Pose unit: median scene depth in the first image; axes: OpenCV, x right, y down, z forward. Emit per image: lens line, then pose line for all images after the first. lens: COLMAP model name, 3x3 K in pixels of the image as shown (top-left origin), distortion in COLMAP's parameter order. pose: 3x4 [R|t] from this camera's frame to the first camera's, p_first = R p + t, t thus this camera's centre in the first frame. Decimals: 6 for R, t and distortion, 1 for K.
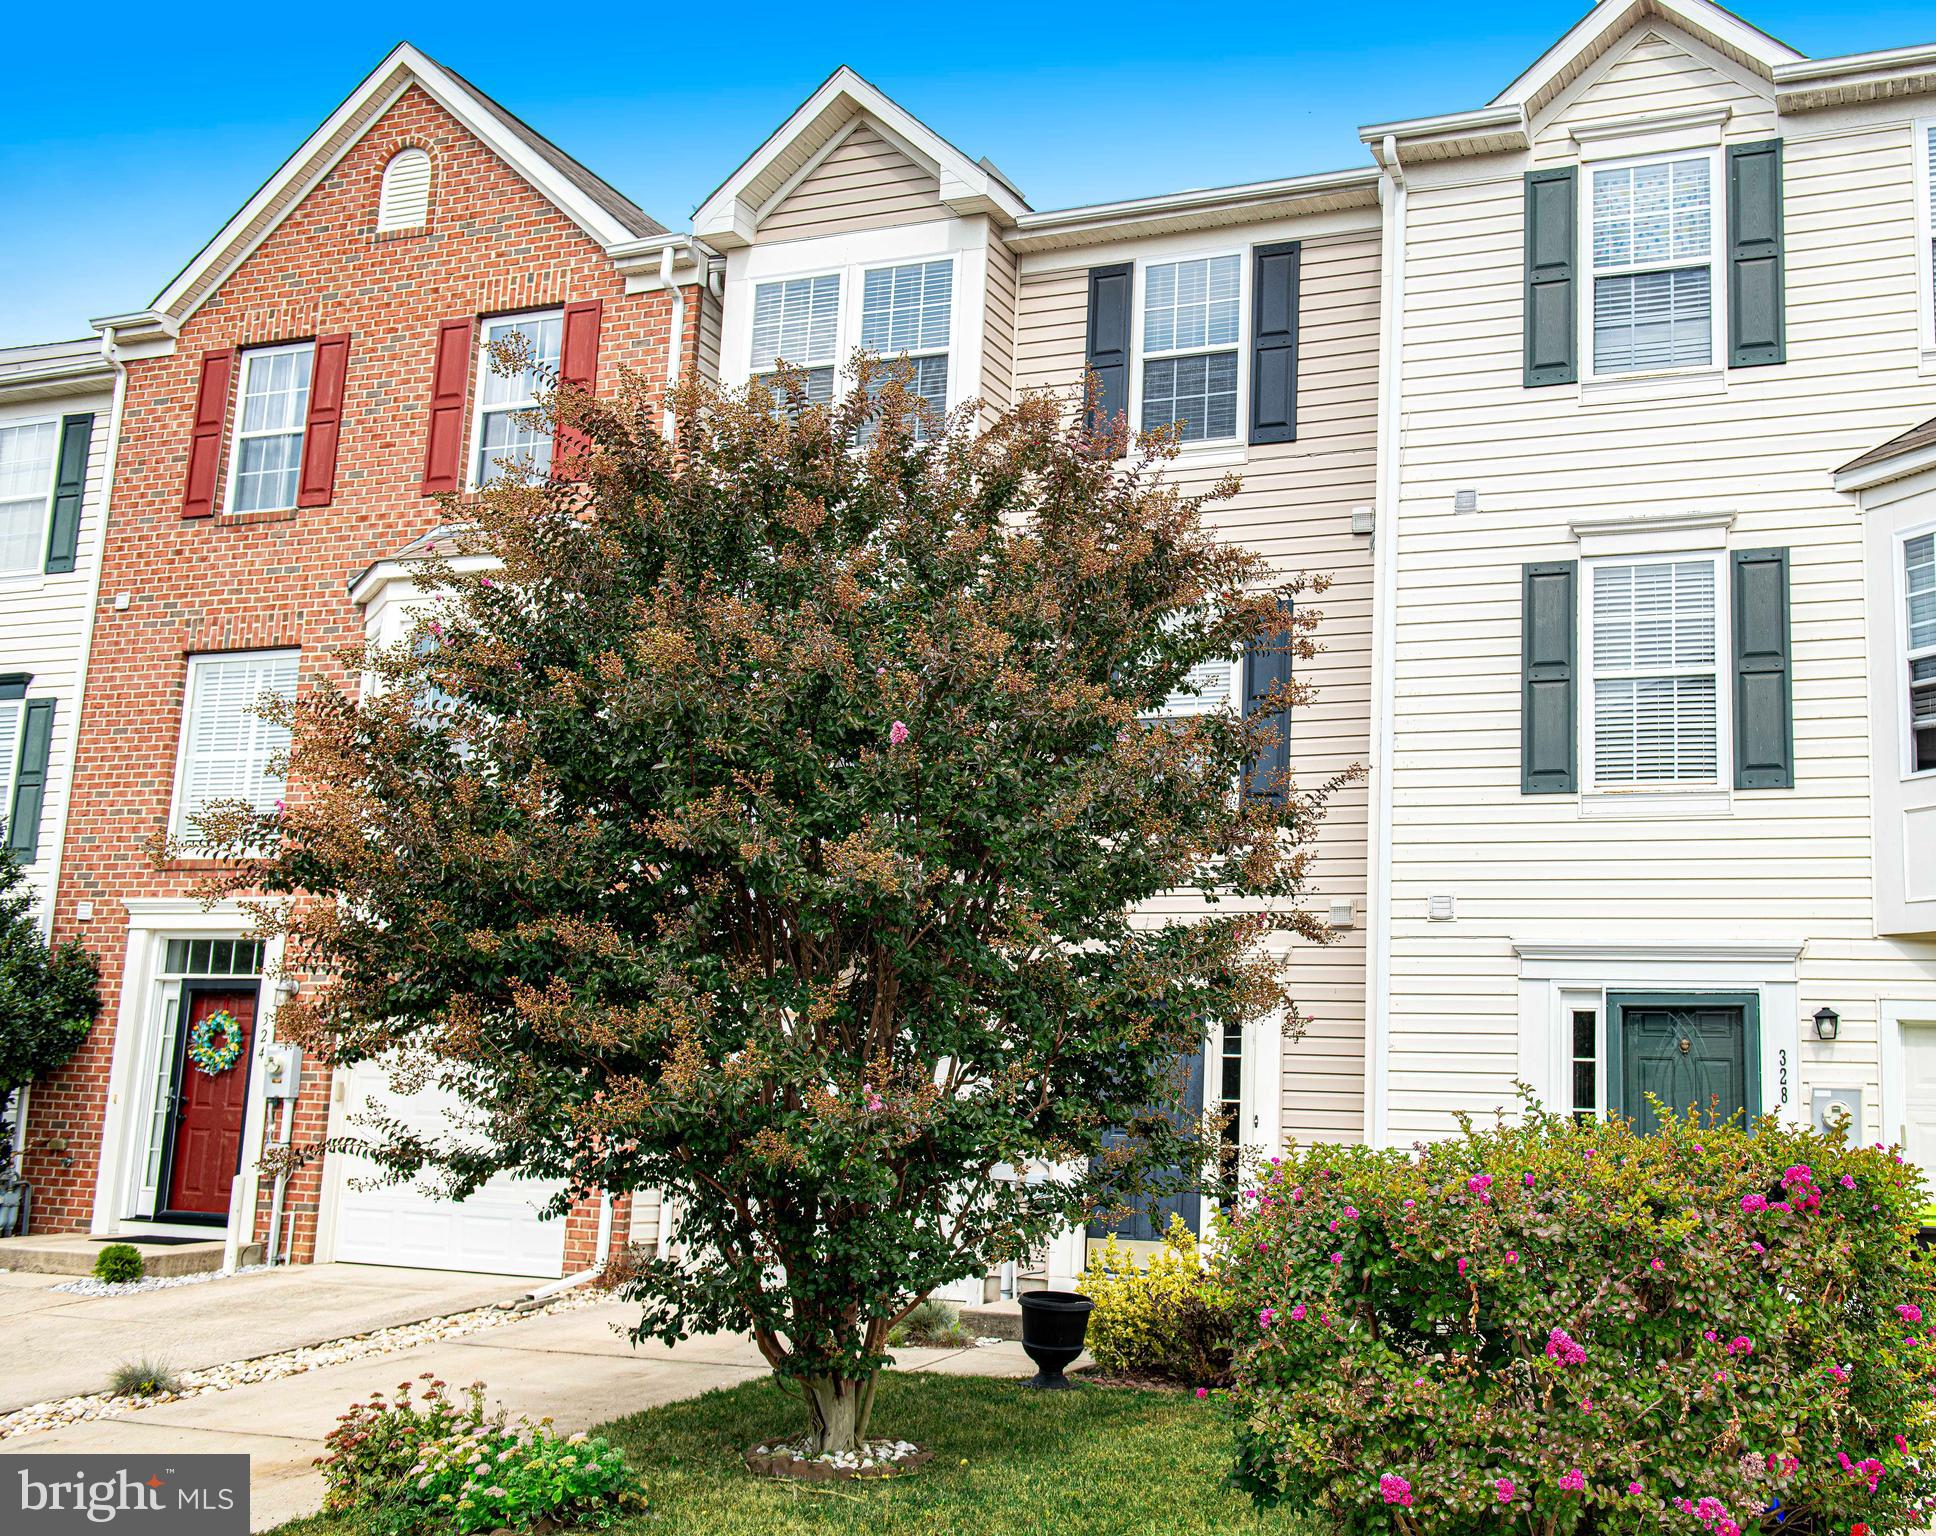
lens RADIAL K [[2066.6, 0, 1151.2], [0, 2066.6, 762.5], [0, 0, 1]] dist [0.002137, 0.006592]
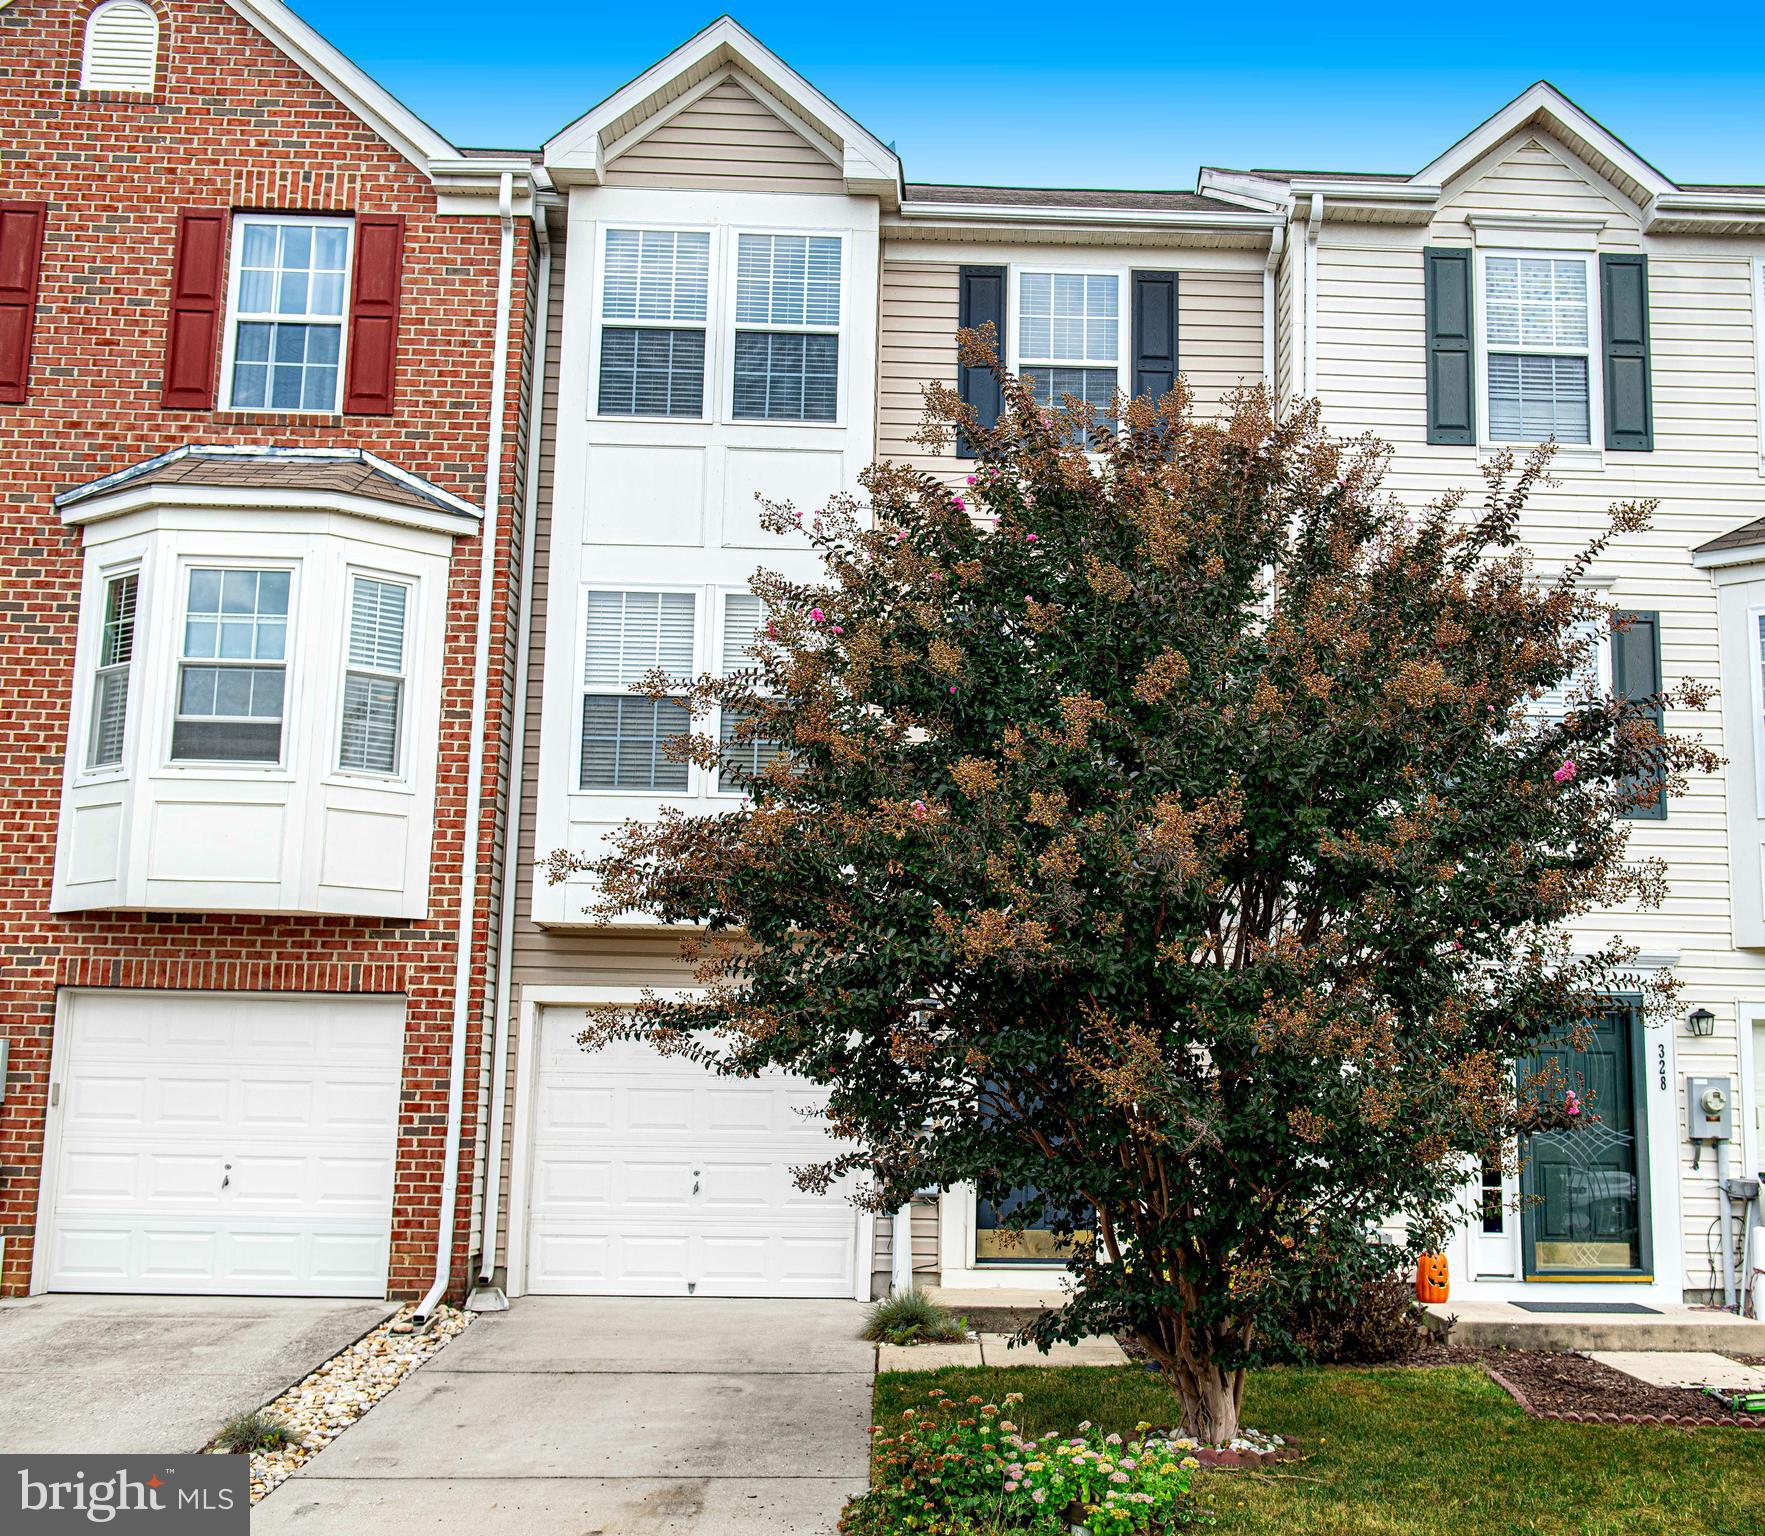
lens RADIAL K [[2103.0, 0, 1015.2], [0, 2103.0, 766.3], [0, 0, 1]] dist [0.007489, 0.003727]
pose [[0.916321, 0.048477, 0.397500, -0.413105], [-0.054681, 0.998495, 0.004280, -0.002288], [-0.396694, -0.025658, 0.917592, 0.047995]]
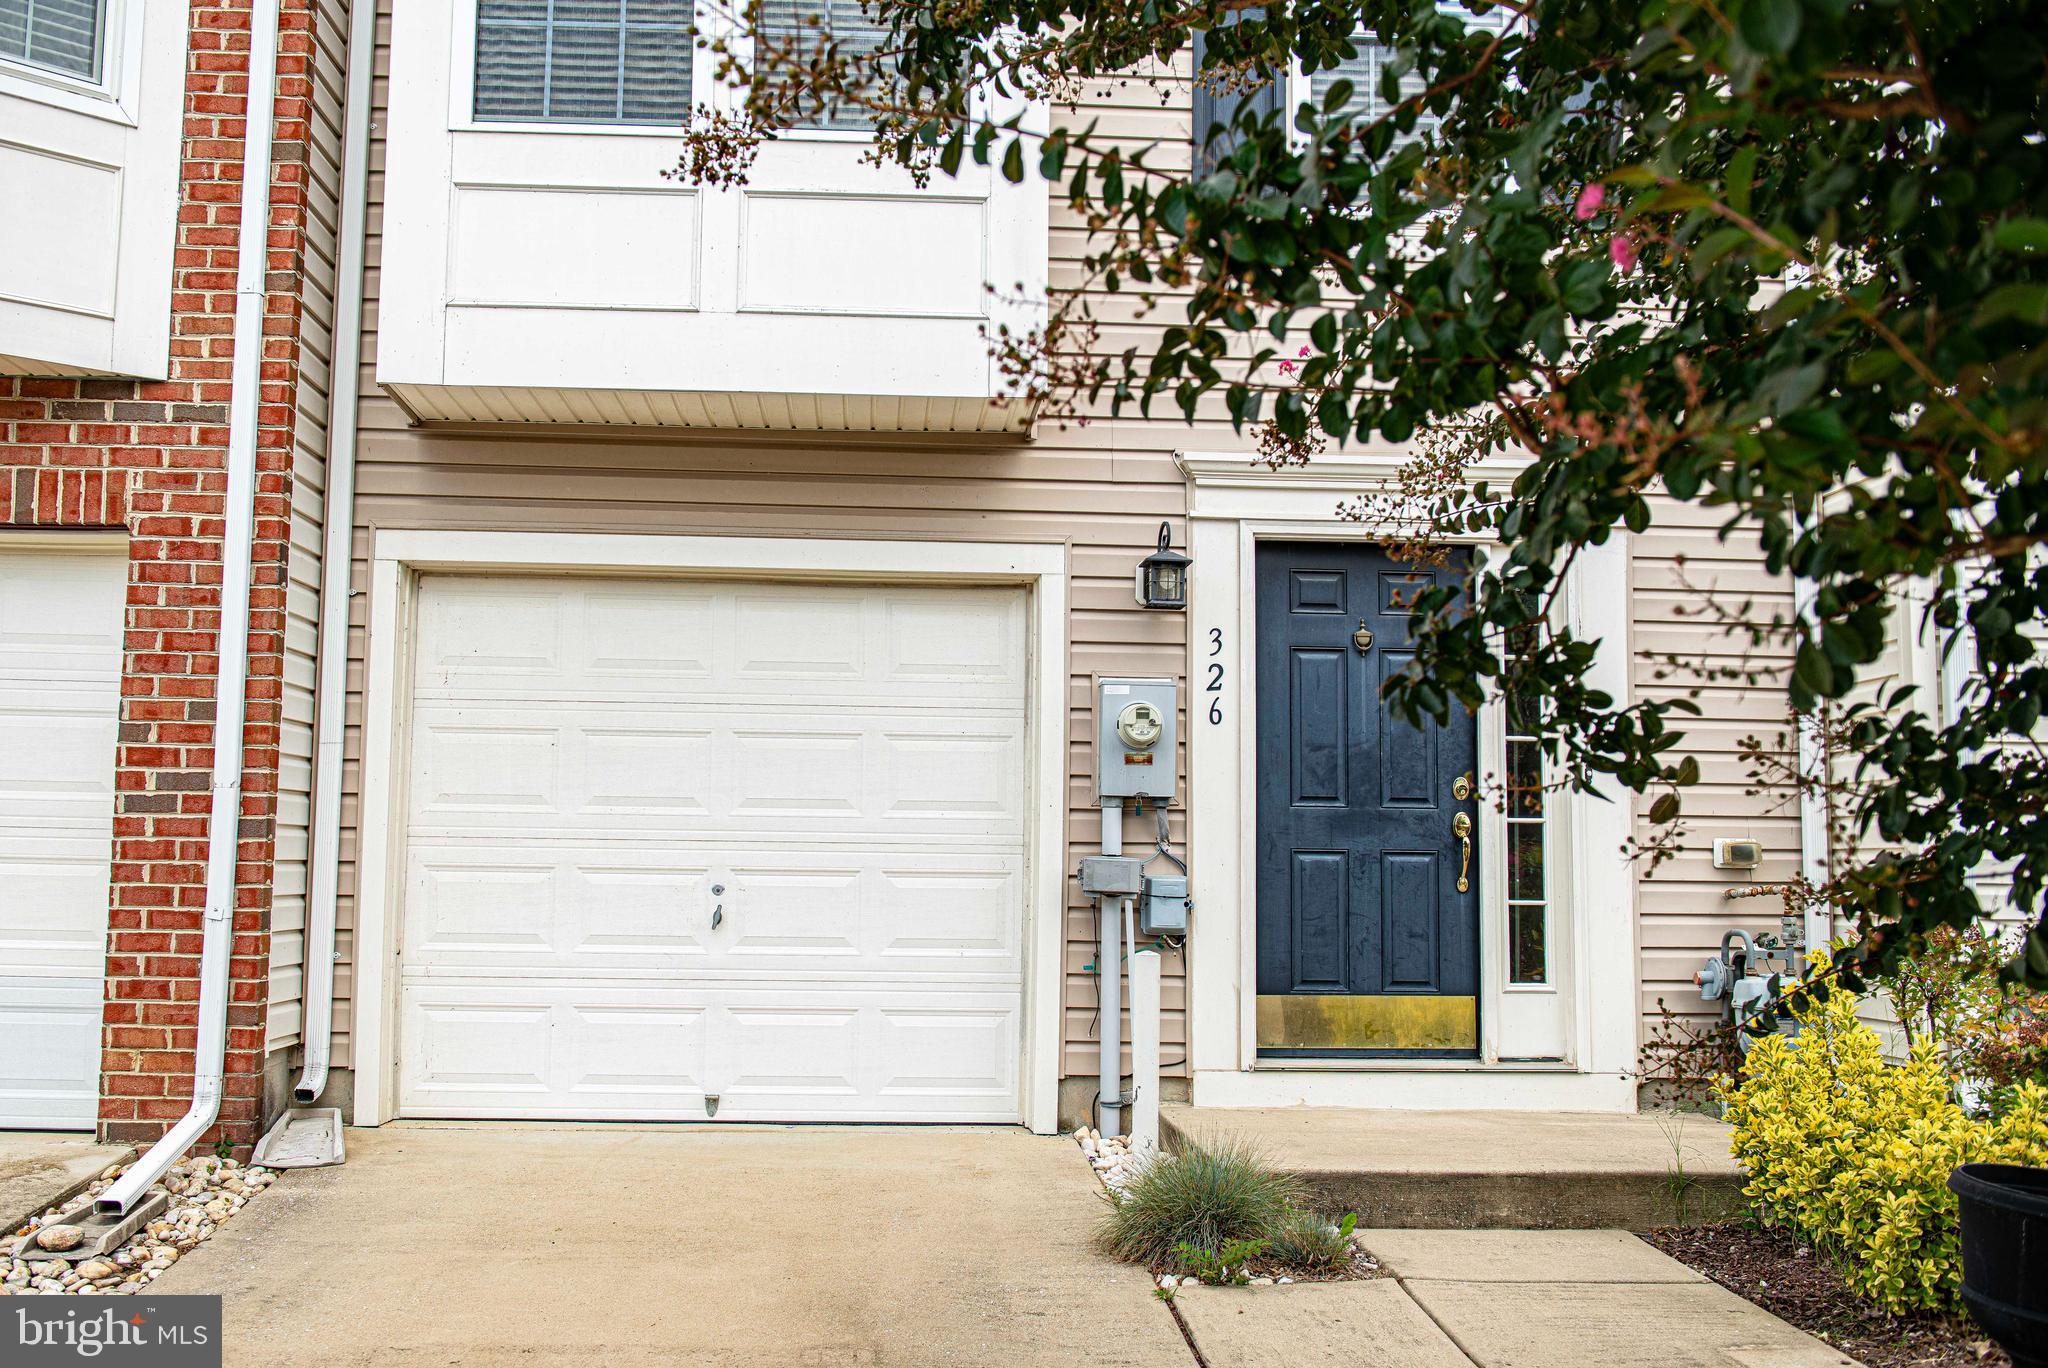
lens RADIAL K [[1771.9, 0, 950.9], [0, 1771.9, 715.0], [0, 0, 1]] dist [-0.018552, -0.011787]
pose [[0.918032, 0.011597, 0.396336, -0.269068], [-0.052925, 0.994212, 0.093498, 0.114178], [-0.392958, -0.106811, 0.913332, 0.591446]]
